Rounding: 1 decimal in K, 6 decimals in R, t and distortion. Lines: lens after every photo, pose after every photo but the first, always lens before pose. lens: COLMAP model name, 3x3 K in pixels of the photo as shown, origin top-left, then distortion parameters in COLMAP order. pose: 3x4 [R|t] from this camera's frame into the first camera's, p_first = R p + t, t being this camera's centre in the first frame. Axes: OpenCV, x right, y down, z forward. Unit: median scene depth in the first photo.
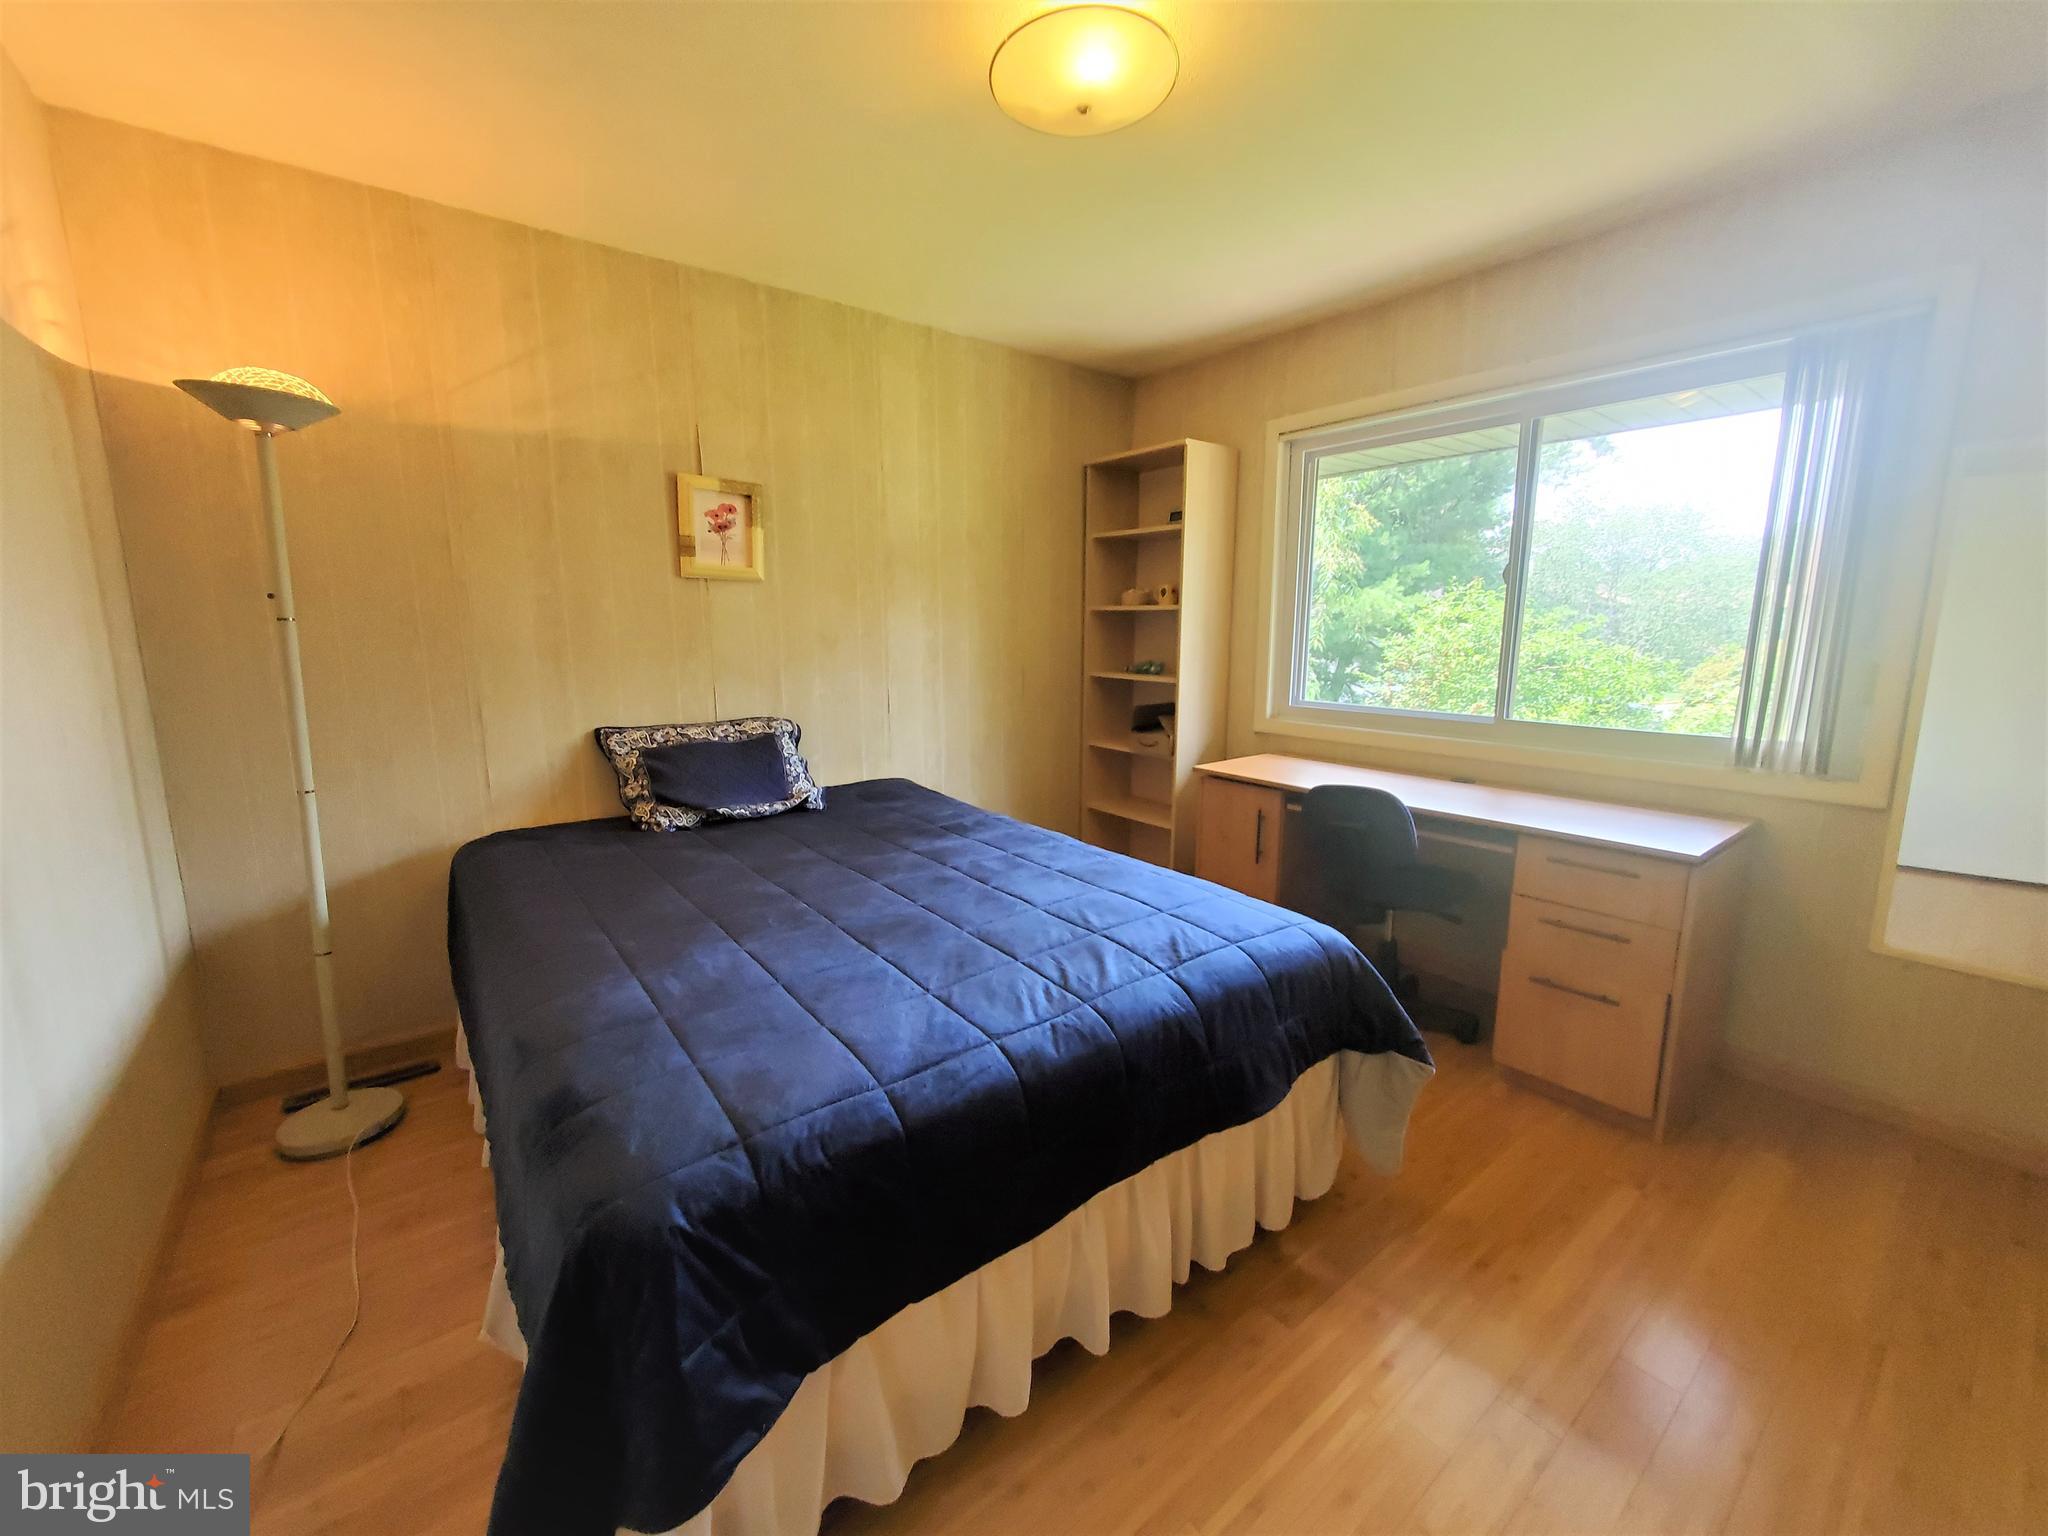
lens RADIAL K [[826.0, 0, 1020.2], [0, 826.0, 760.2], [0, 0, 1]] dist [0.000431, 0.000067]
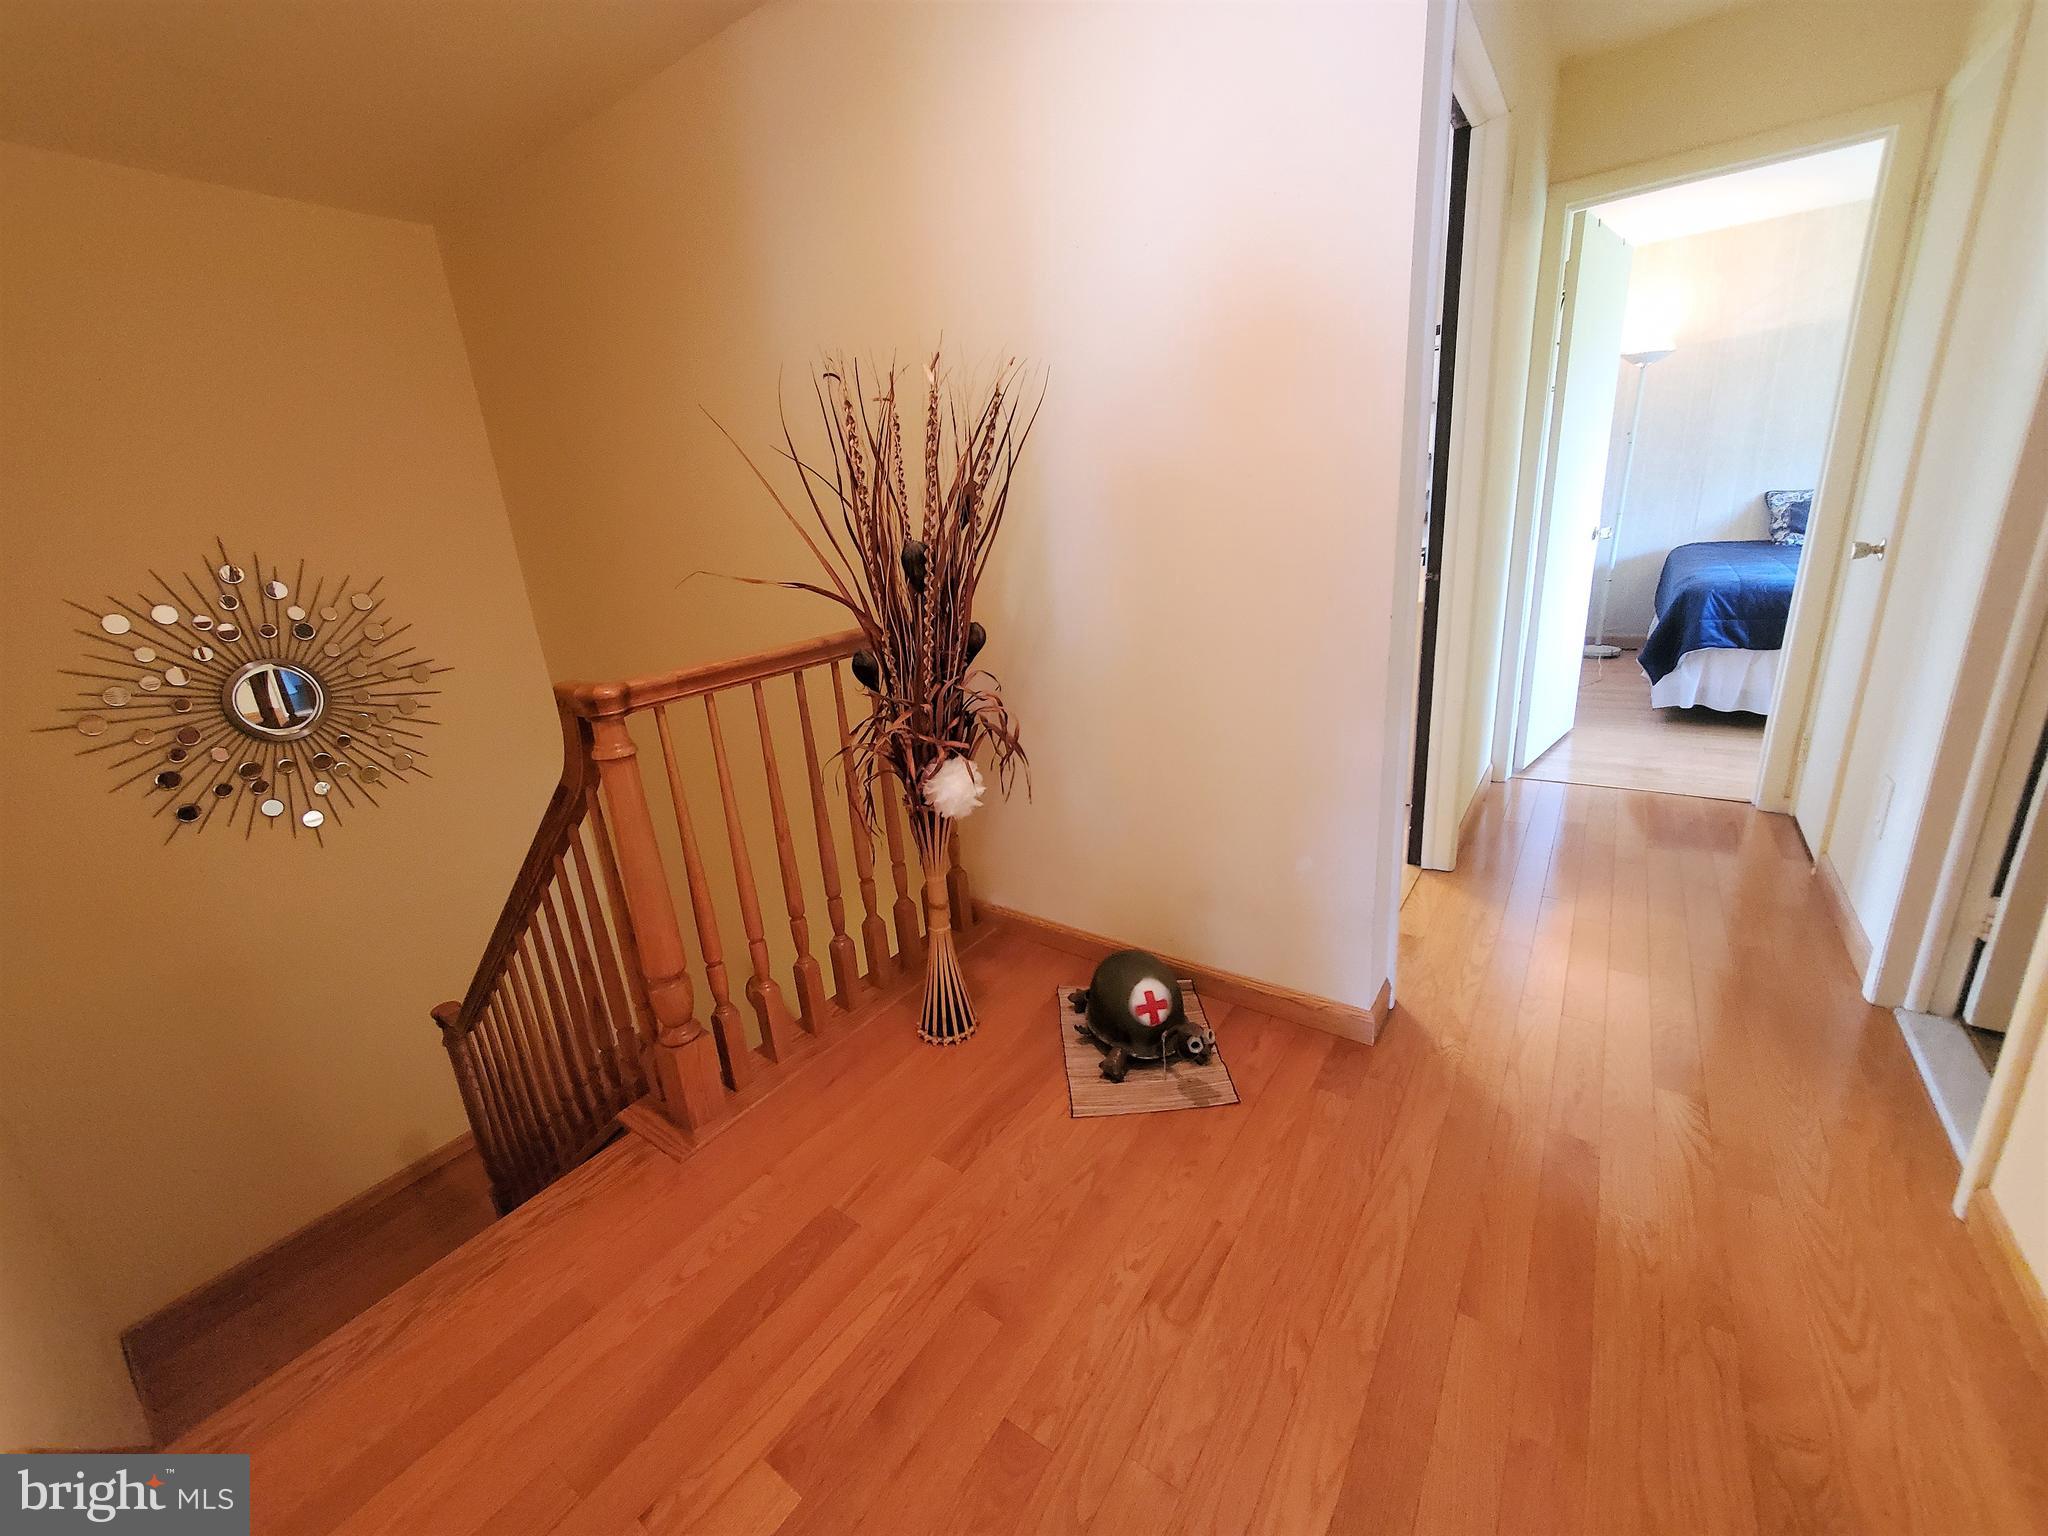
lens RADIAL K [[826.0, 0, 1019.5], [0, 826.0, 758.3], [0, 0, 1]] dist [0.000431, 0.000067]
pose [[0.298815, 0.259343, -0.918396, 0.863145], [-0.084866, 0.965774, 0.245110, 0.233129], [0.950530, 0.004698, 0.310597, -1.193221]]
